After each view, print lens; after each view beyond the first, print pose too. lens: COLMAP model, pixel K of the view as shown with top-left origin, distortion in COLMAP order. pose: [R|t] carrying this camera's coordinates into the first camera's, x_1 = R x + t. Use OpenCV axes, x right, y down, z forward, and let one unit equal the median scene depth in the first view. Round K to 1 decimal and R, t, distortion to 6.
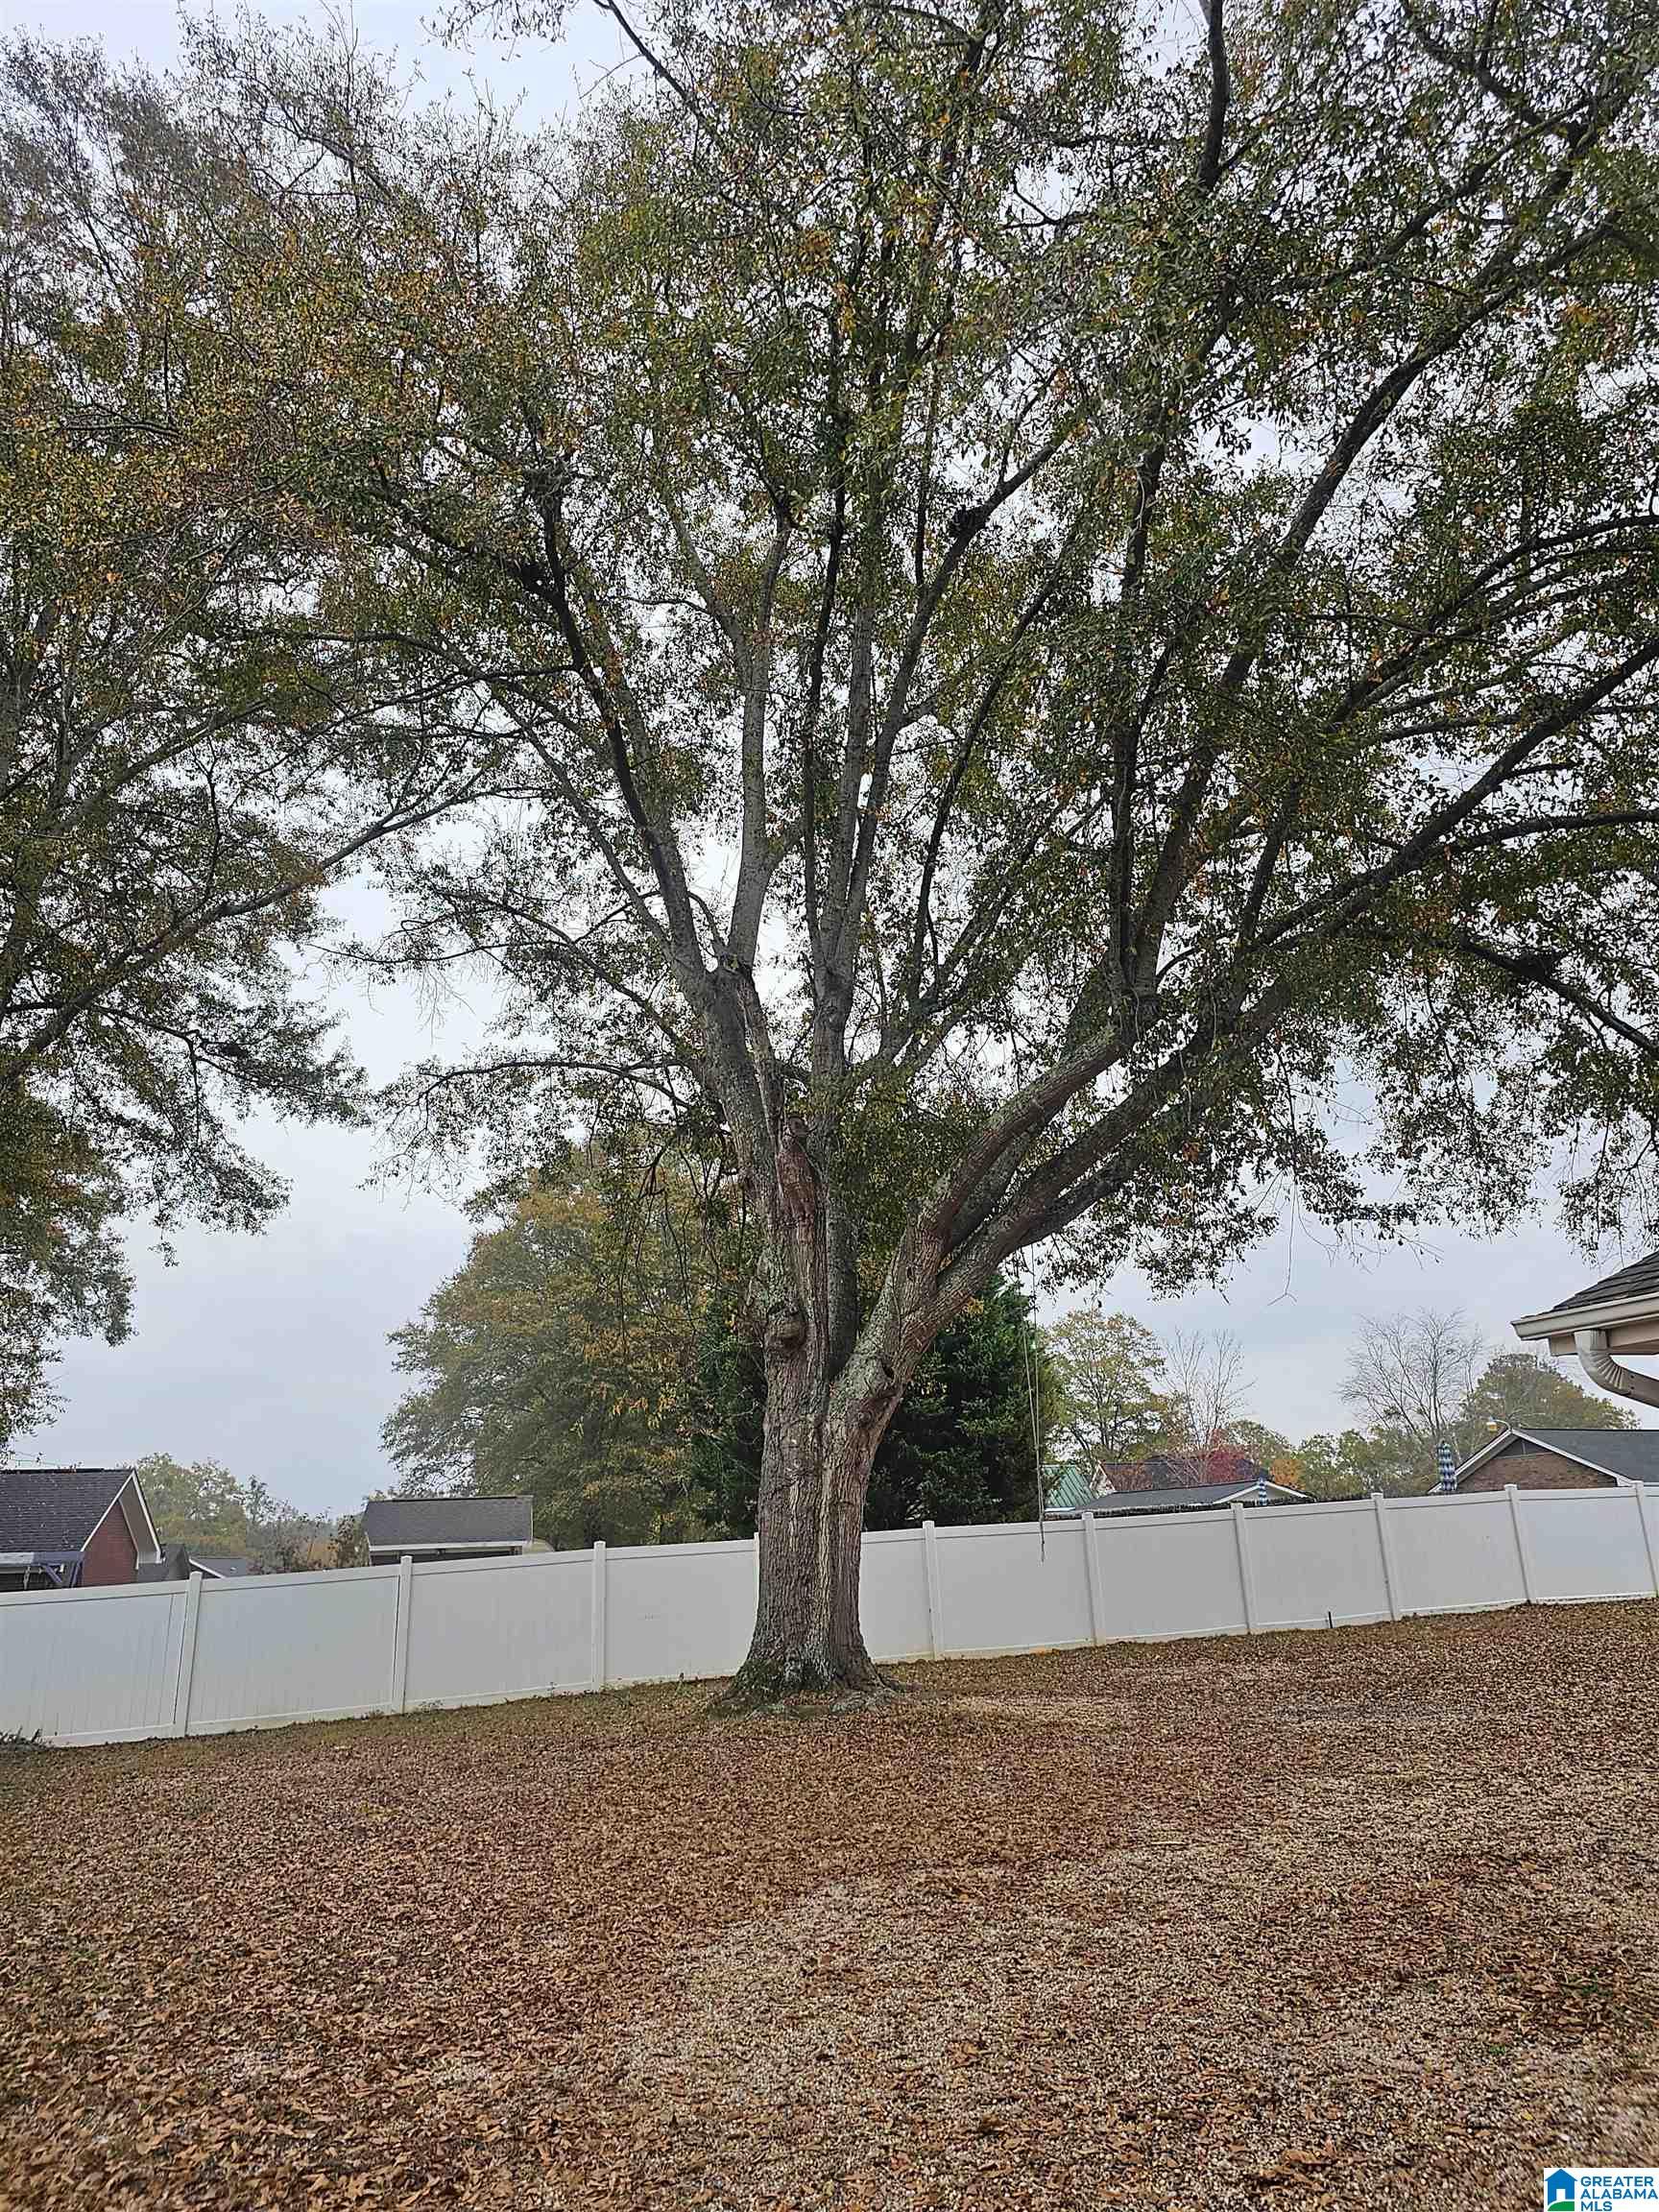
lens RADIAL K [[1473.5, 0, 818.7], [0, 1473.5, 1067.0], [0, 0, 1]] dist [0.046553, -0.033588]
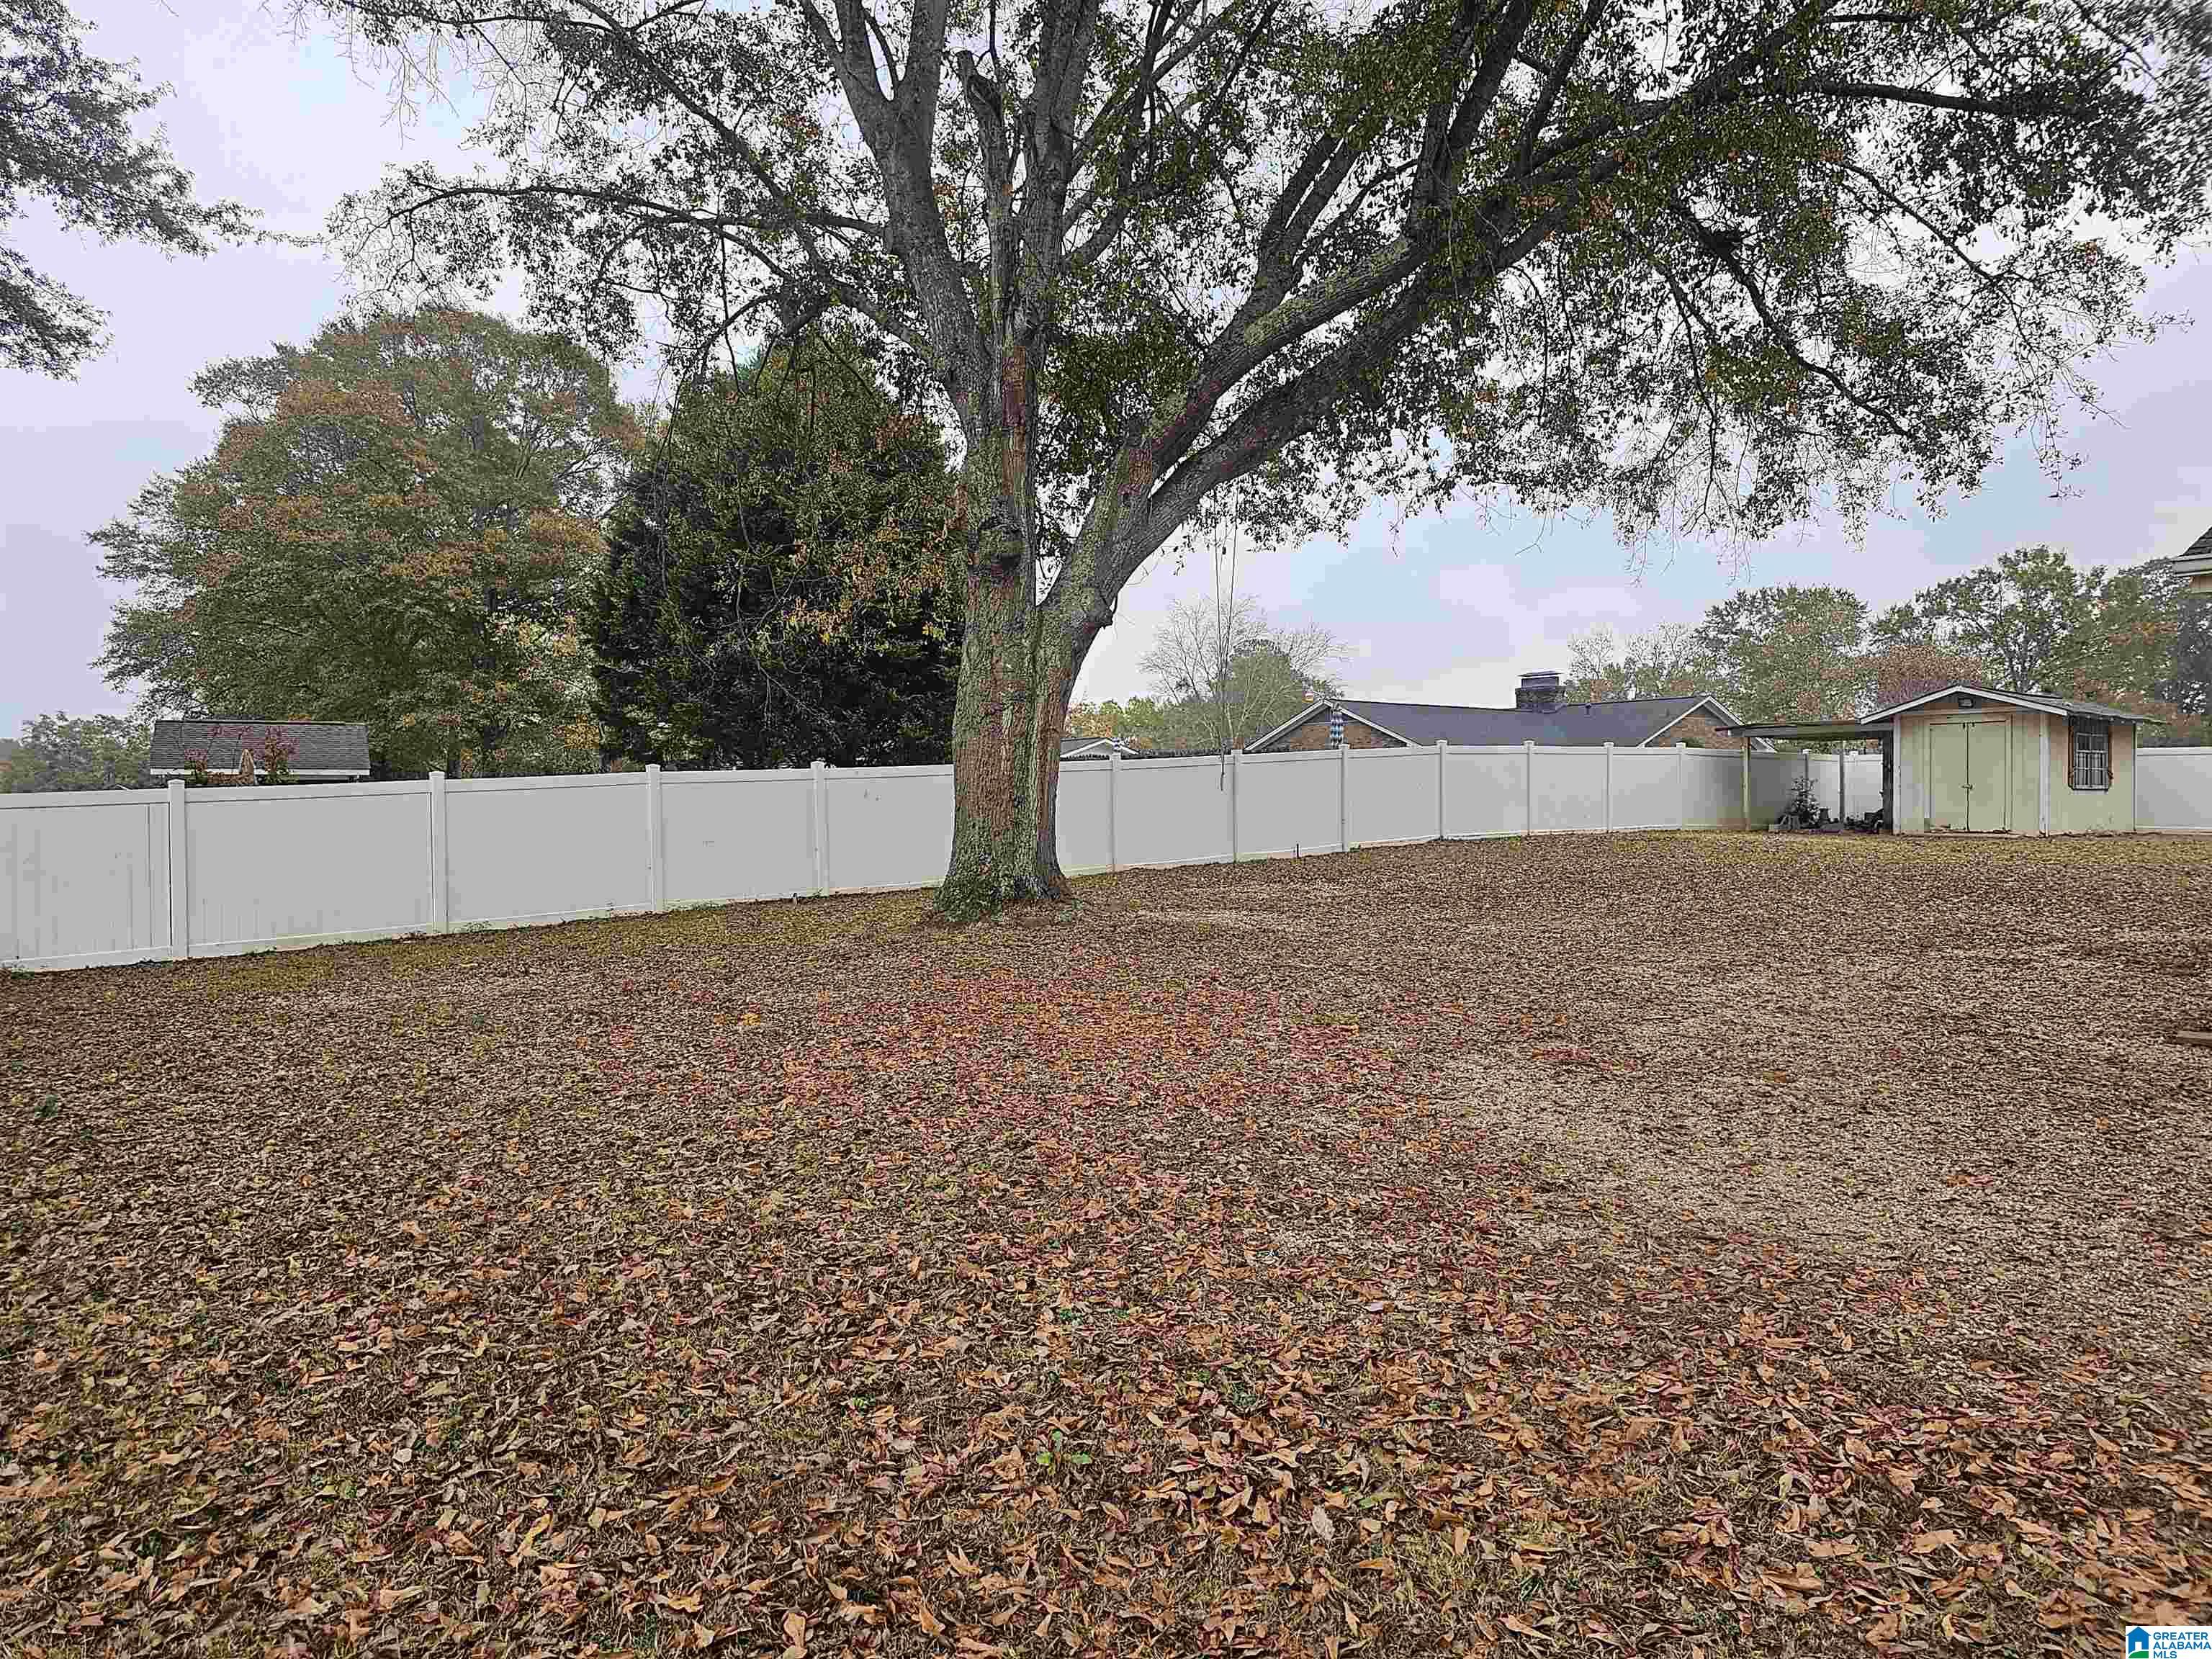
lens RADIAL K [[1473.5, 0, 1092.0], [0, 1473.5, 843.7], [0, 0, 1]] dist [0.046553, -0.033588]
pose [[0.939665, 0.010237, 0.341943, -0.240941], [-0.125094, 0.940610, 0.315601, 0.045946], [-0.318404, -0.339334, 0.885139, 0.086656]]
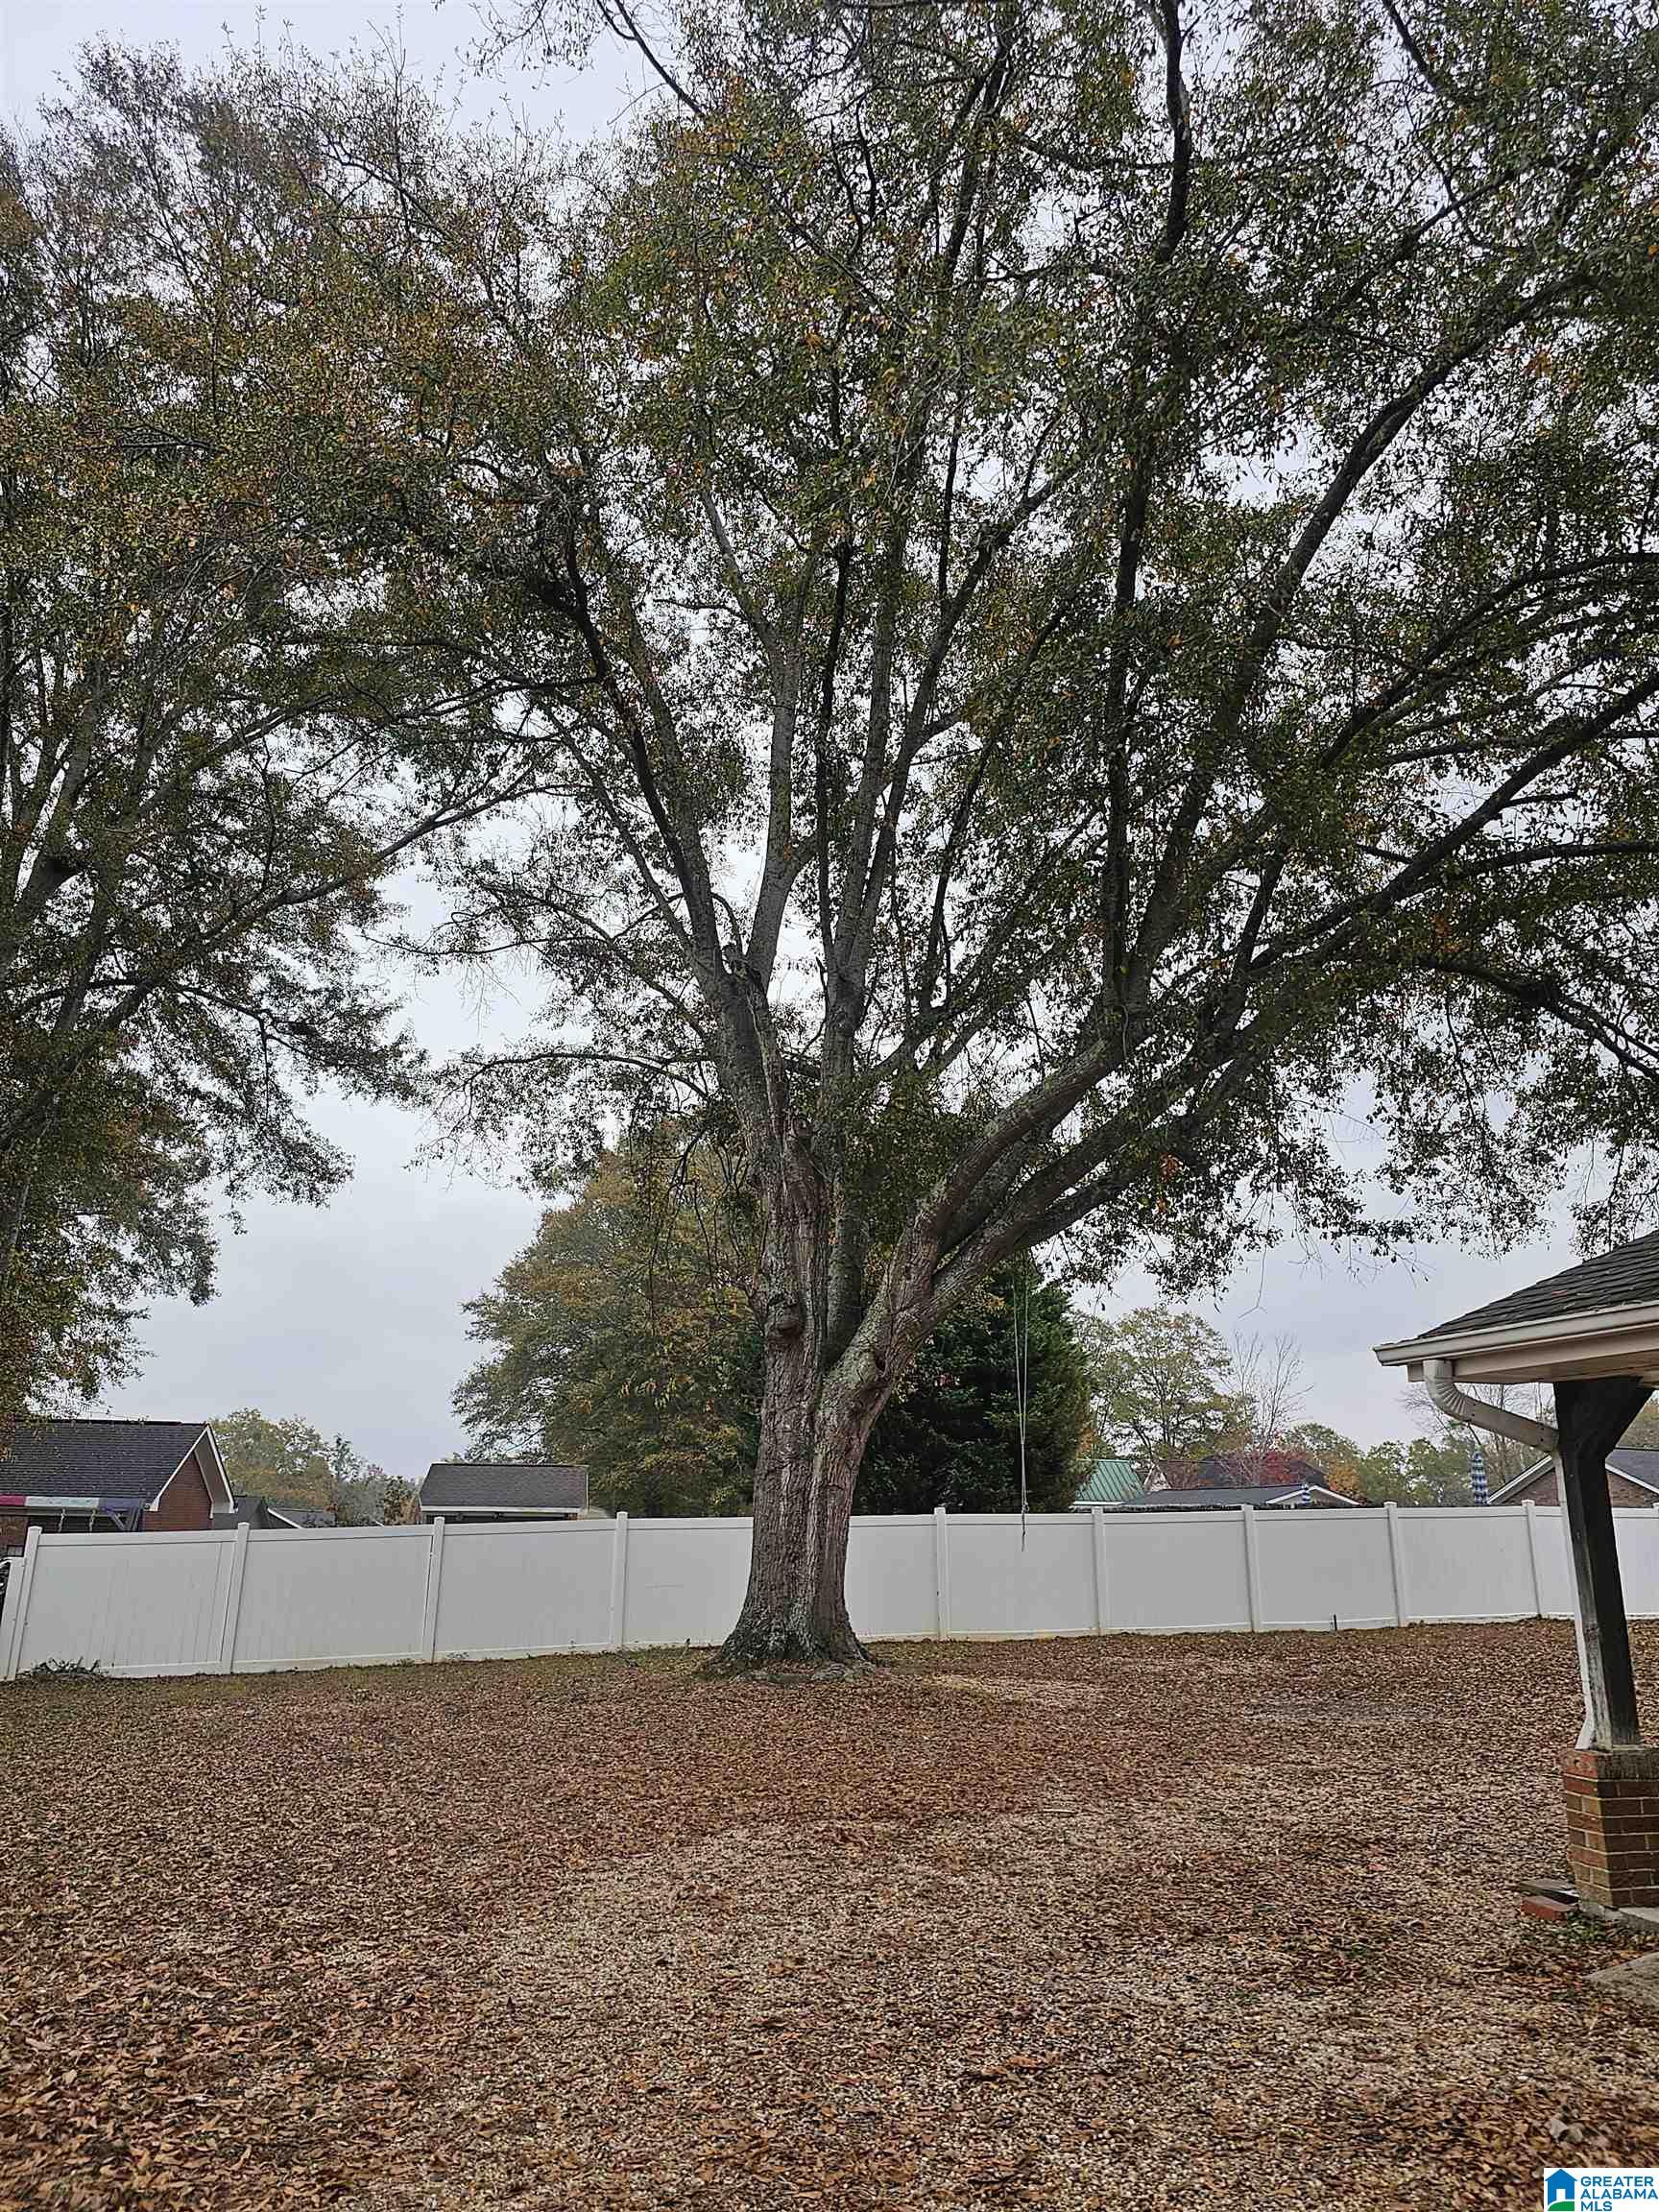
lens RADIAL K [[1473.5, 0, 815.3], [0, 1473.5, 1108.9], [0, 0, 1]] dist [0.046553, -0.033588]
pose [[0.997868, 0.031390, -0.057220, 0.046564], [-0.029197, 0.998821, 0.038773, -0.011564], [0.058370, -0.037020, 0.997608, -0.031580]]
